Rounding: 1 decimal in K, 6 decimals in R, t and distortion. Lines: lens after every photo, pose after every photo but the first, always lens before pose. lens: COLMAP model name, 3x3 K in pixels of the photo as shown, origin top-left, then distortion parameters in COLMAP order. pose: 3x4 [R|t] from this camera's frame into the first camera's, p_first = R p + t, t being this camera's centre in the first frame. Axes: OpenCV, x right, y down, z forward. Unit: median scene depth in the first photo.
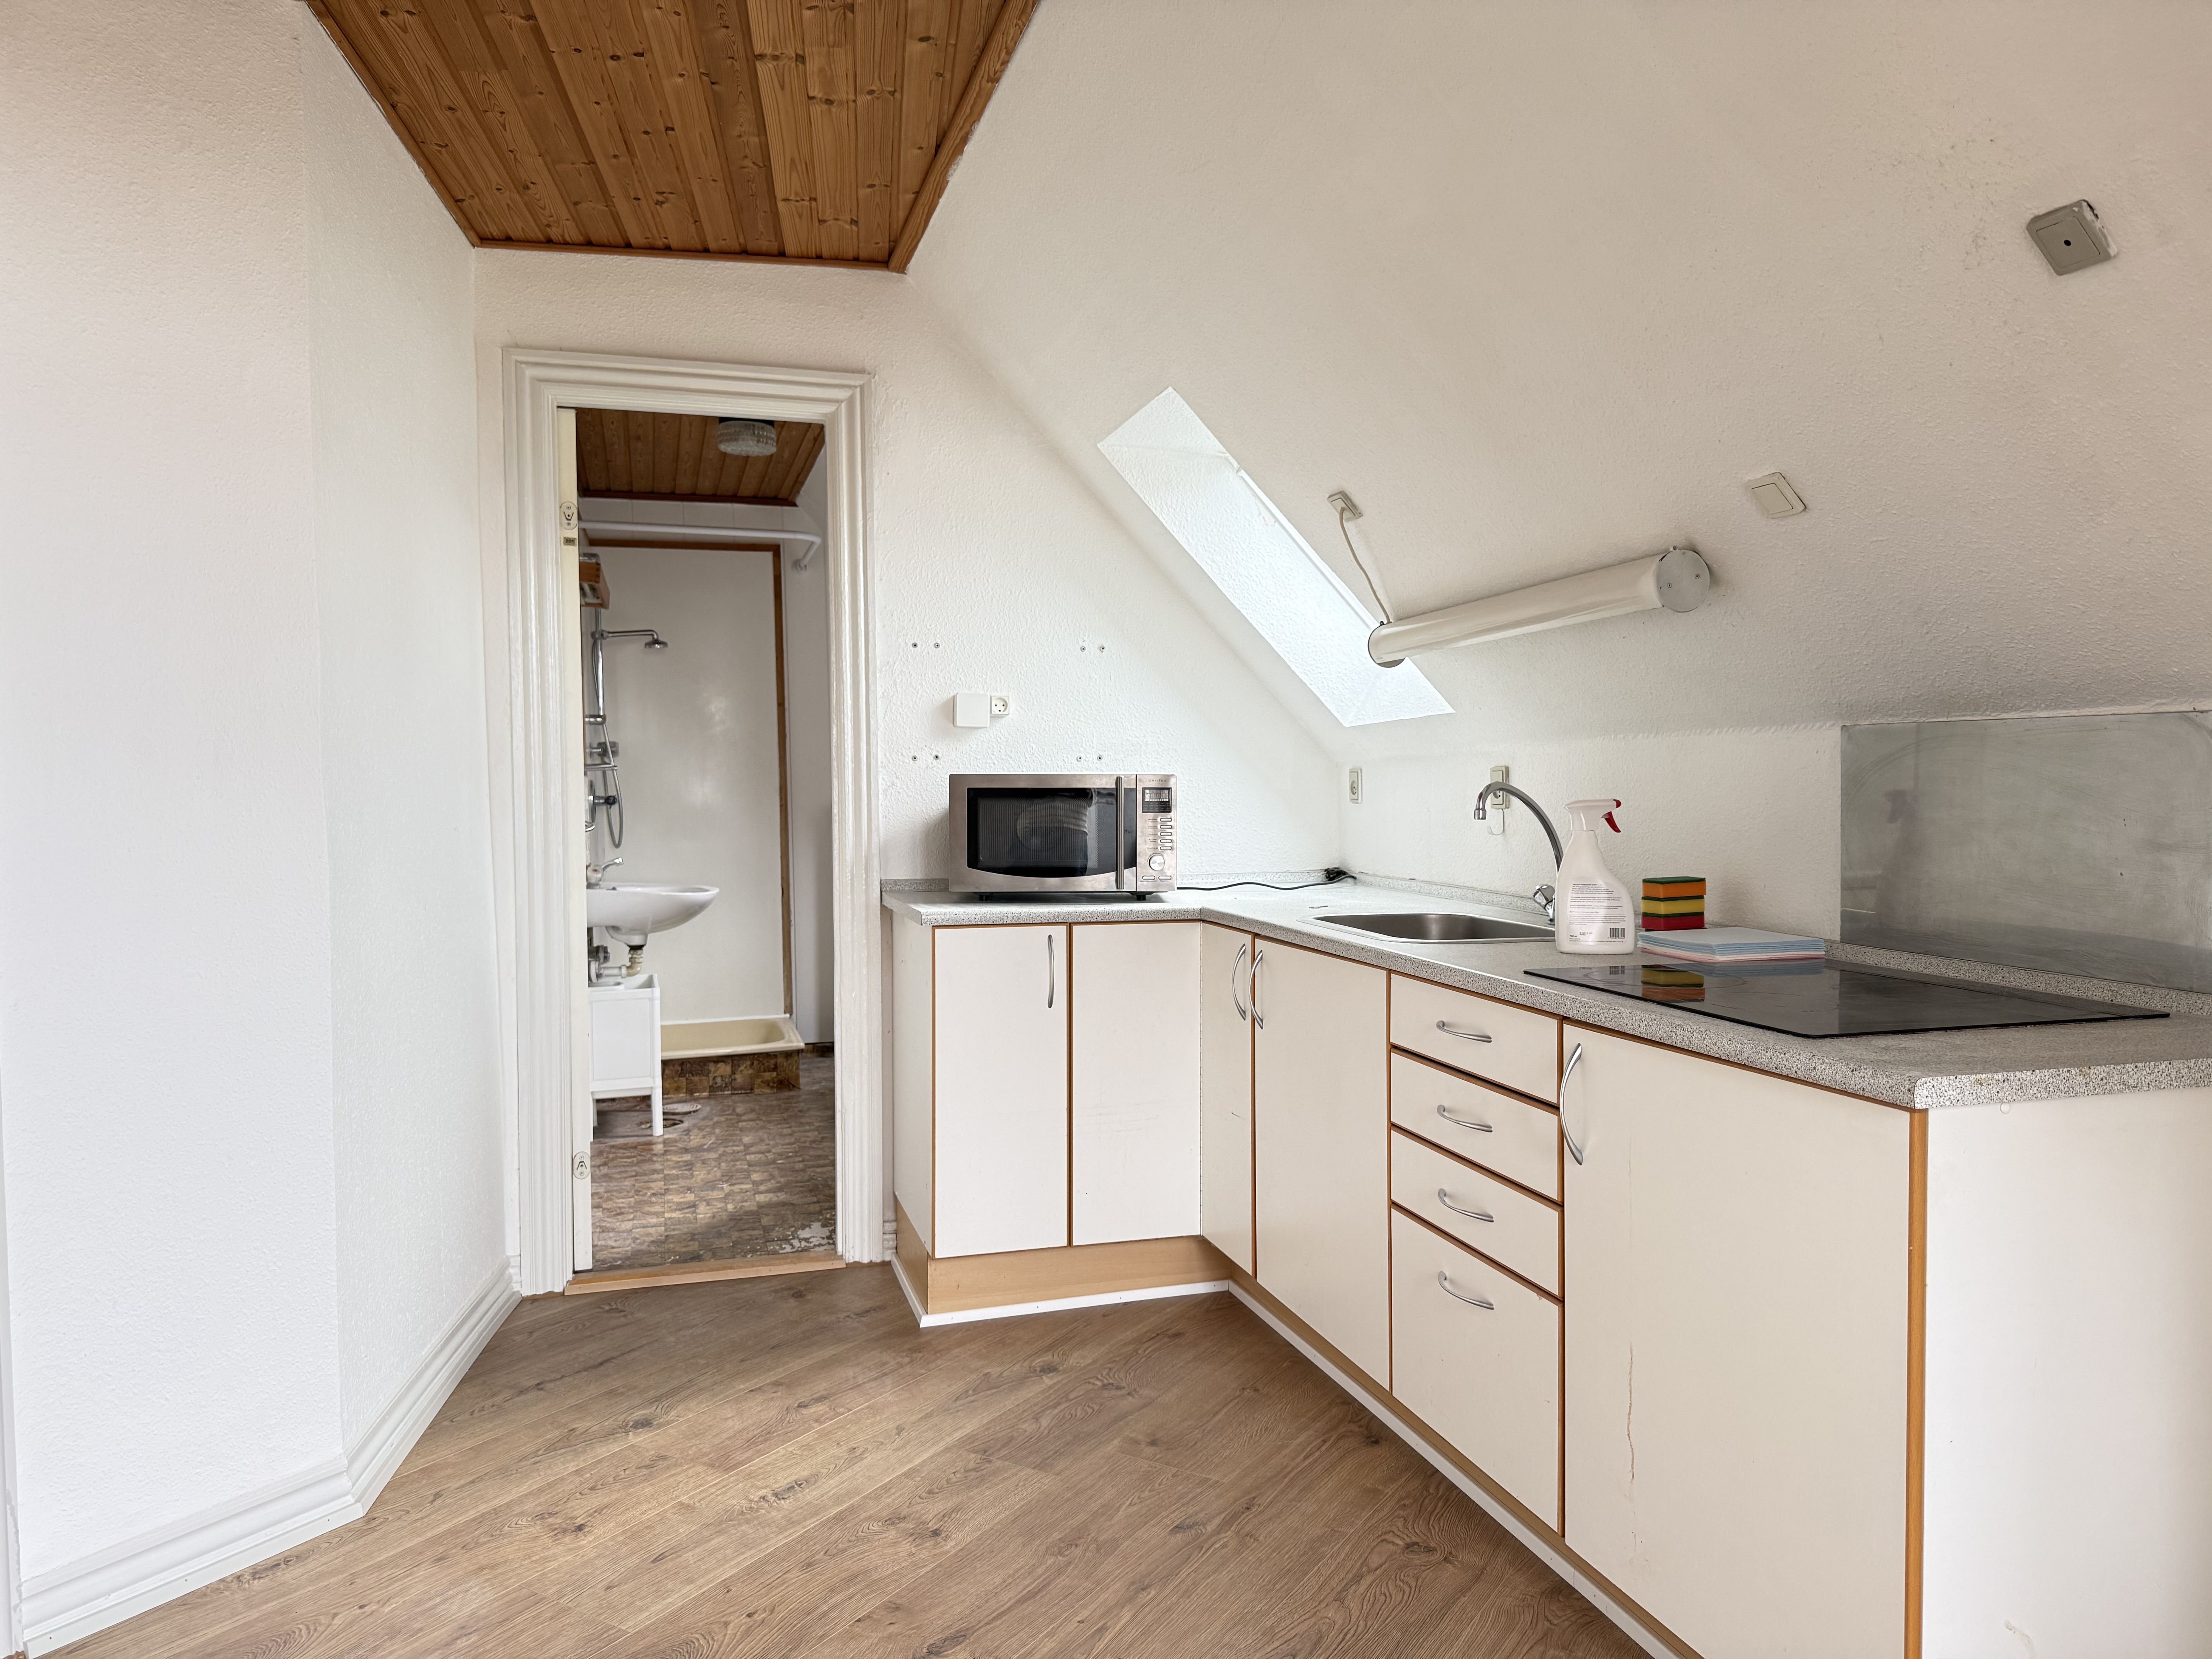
lens RADIAL K [[1540.2, 0, 1115.3], [0, 1540.2, 831.5], [0, 0, 1]] dist [0.153866, -0.239516]
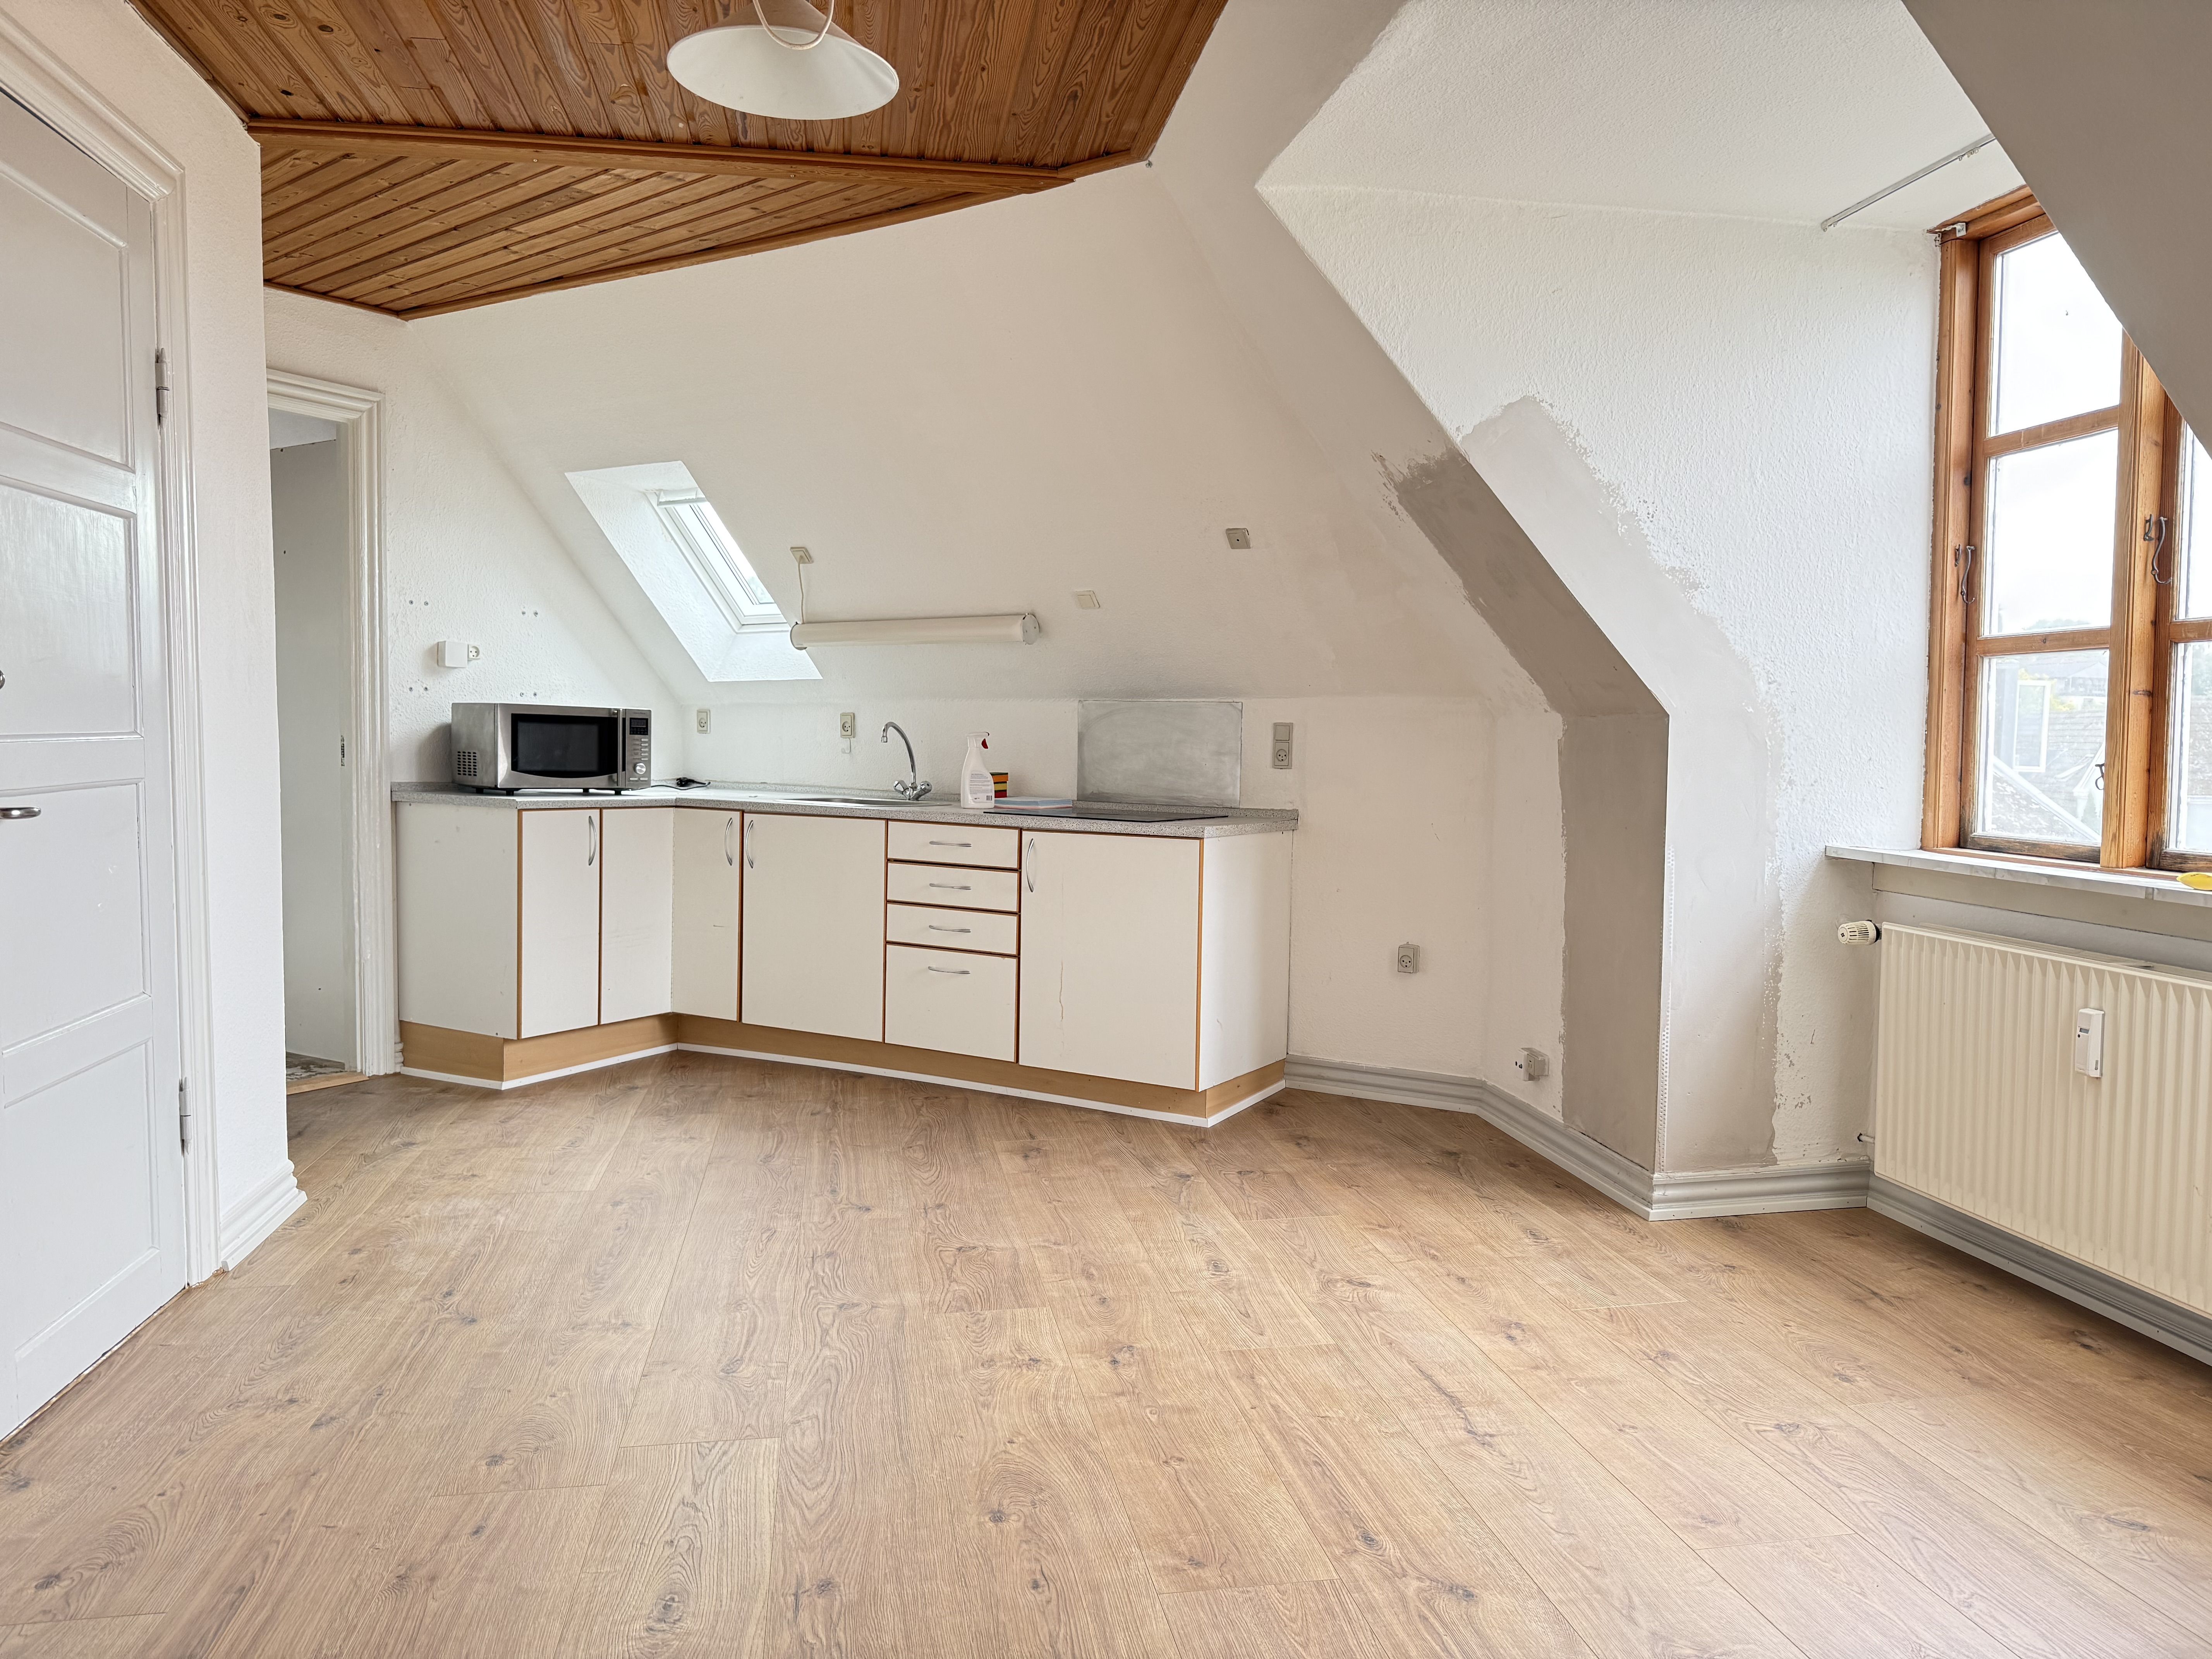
lens RADIAL K [[1540.2, 0, 1115.3], [0, 1540.2, 831.5], [0, 0, 1]] dist [0.153866, -0.239516]
pose [[0.730883, -0.019093, 0.682236, -0.665582], [-0.002371, 0.999532, 0.030513, 0.033739], [-0.682499, -0.023919, 0.730495, -0.414781]]
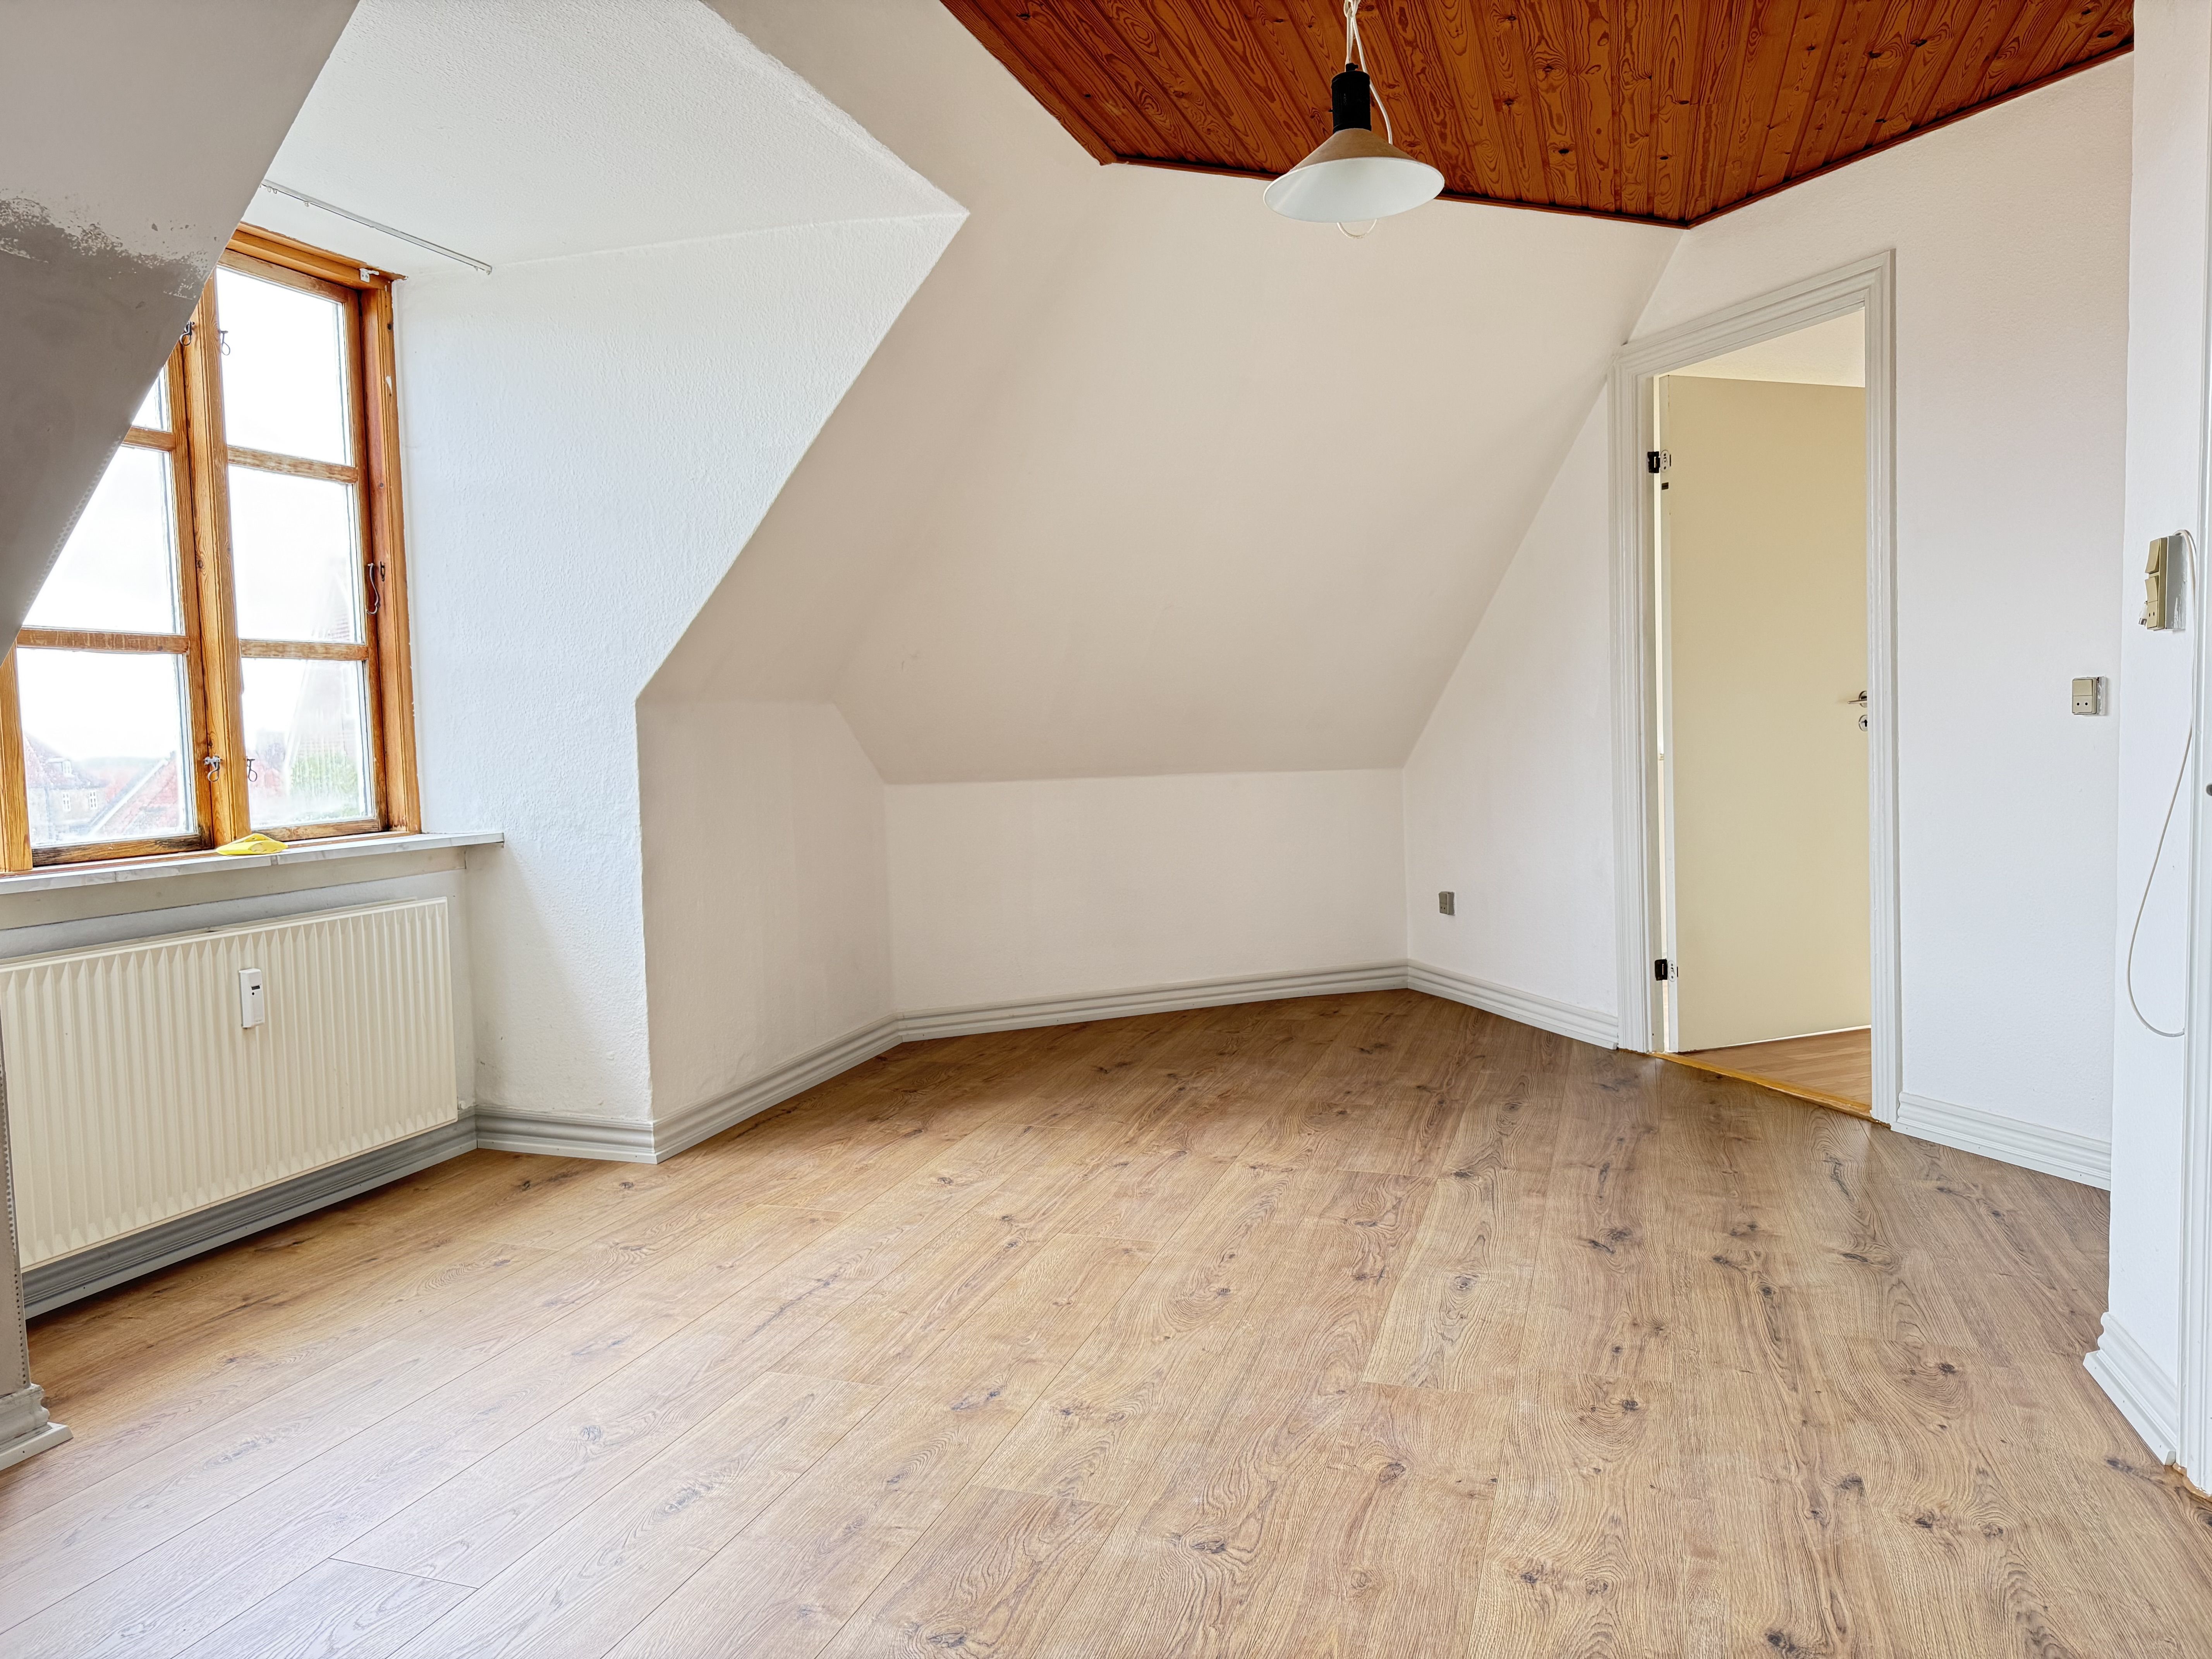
lens RADIAL K [[1540.2, 0, 1115.3], [0, 1540.2, 831.5], [0, 0, 1]] dist [0.153866, -0.239516]
pose [[-0.967057, 0.060955, -0.247156, -0.012416], [0.036856, 0.994205, 0.100988, -0.008992], [0.251879, 0.088552, -0.963699, 0.873267]]
